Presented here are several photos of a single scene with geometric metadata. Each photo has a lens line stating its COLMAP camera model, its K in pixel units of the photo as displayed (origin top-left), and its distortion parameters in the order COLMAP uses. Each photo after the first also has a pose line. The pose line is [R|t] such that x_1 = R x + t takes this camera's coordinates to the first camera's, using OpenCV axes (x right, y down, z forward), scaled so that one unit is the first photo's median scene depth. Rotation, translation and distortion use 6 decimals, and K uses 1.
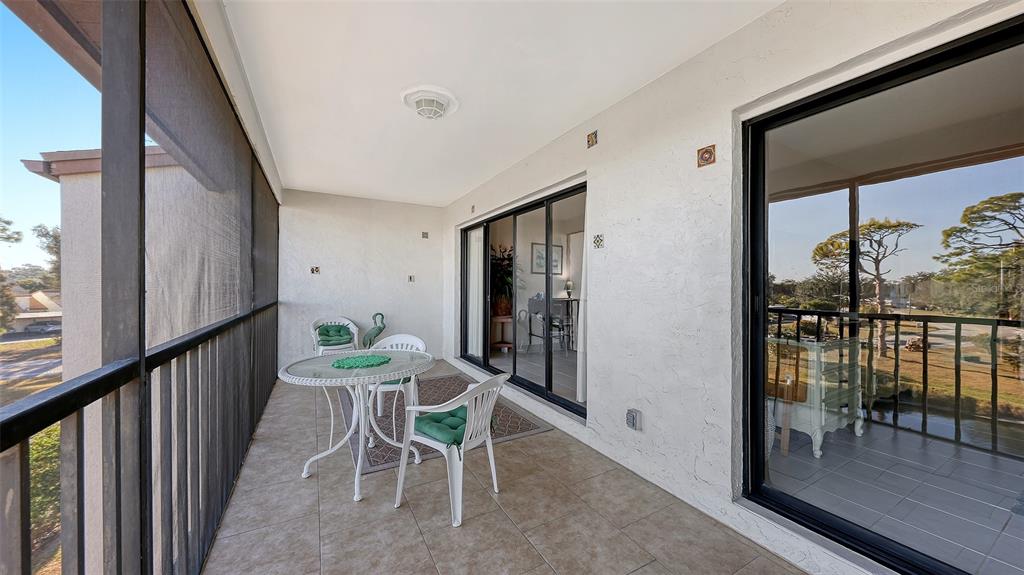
lens RADIAL K [[359.1, 0, 511.8], [0, 359.1, 284.0], [0, 0, 1]] dist [0.011000, -0.003240]
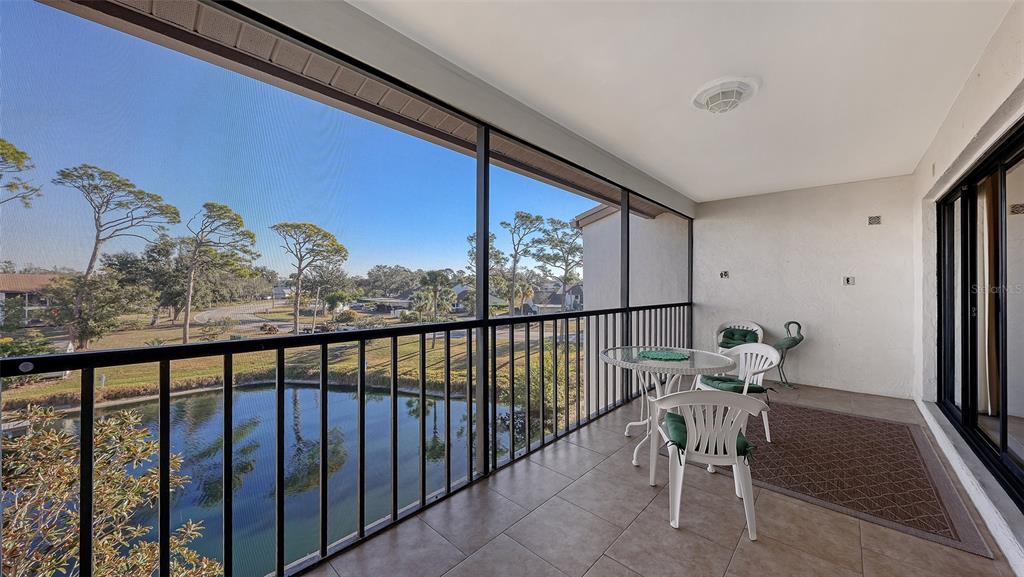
lens RADIAL K [[359.1, 0, 511.8], [0, 359.1, 285.0], [0, 0, 1]] dist [0.011000, -0.003240]
pose [[0.310908, -0.005979, -0.950421, 0.257237], [-0.004269, 0.999961, -0.007687, 0.003033], [0.950430, 0.006447, 0.310871, 0.098392]]
